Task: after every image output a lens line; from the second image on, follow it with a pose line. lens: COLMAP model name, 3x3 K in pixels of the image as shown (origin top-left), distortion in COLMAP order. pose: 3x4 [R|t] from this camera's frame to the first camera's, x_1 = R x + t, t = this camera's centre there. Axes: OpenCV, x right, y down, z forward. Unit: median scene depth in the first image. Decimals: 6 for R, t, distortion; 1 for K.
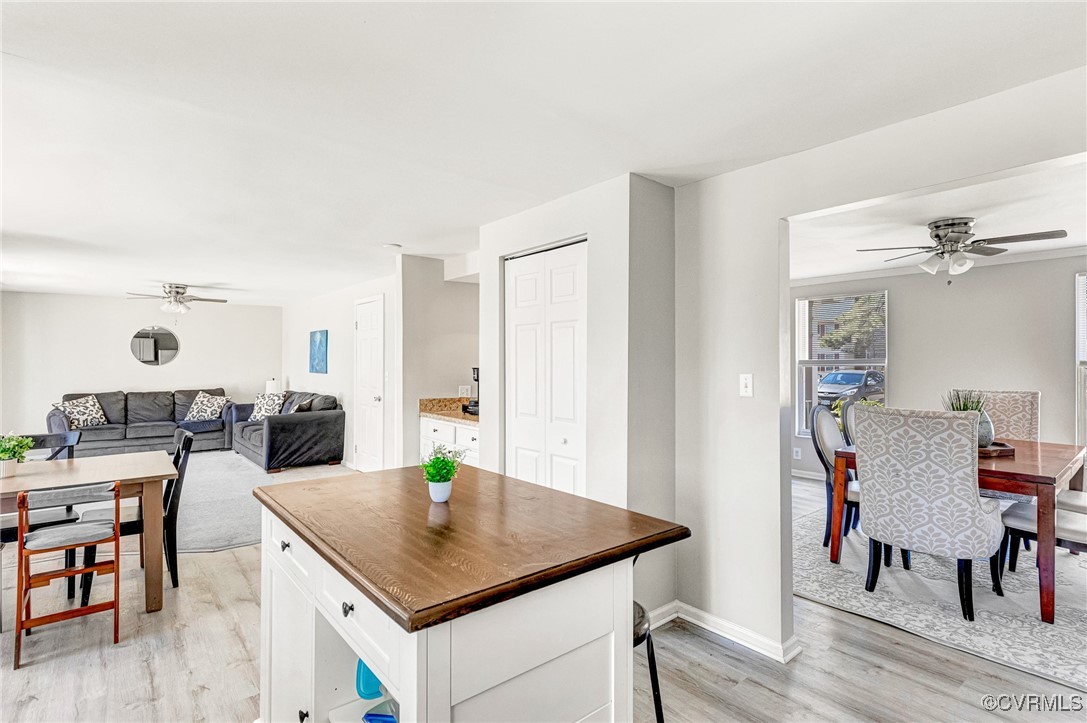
lens RADIAL K [[521.6, 0, 540.4], [0, 521.6, 356.7], [0, 0, 1]] dist [-0.000377, 0.000254]
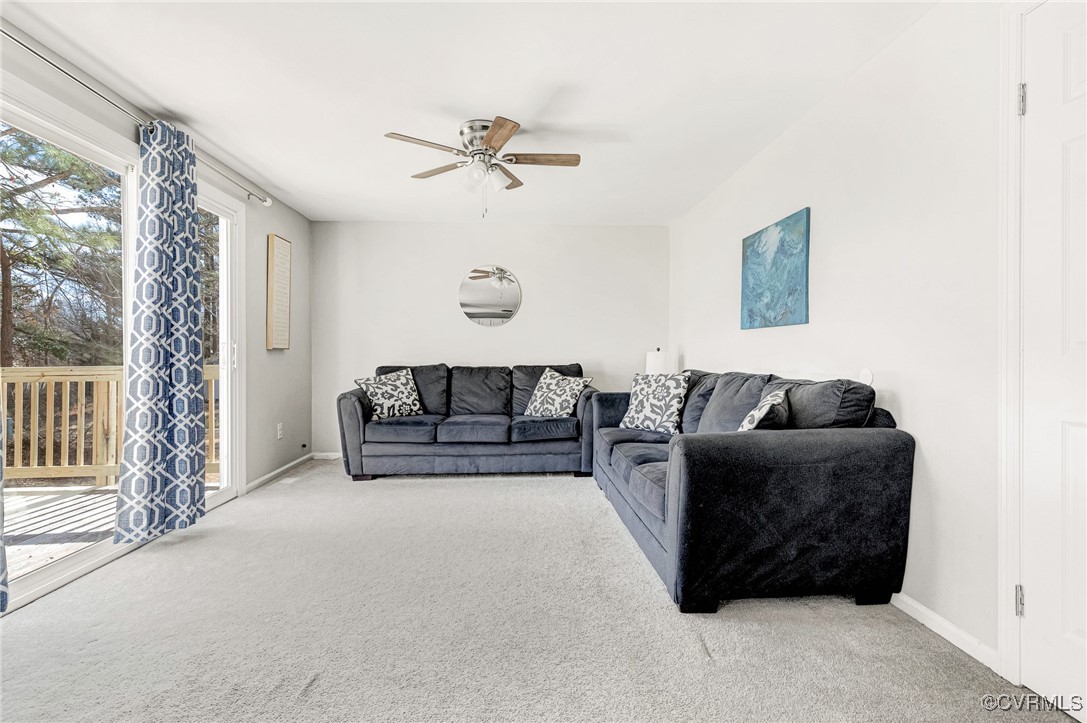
lens RADIAL K [[521.6, 0, 540.4], [0, 521.6, 356.7], [0, 0, 1]] dist [-0.000377, 0.000254]
pose [[0.801638, 0.005725, -0.597782, -0.322135], [0.004308, 0.999873, 0.015353, 0.047559], [0.597794, -0.014883, 0.801512, 0.553333]]
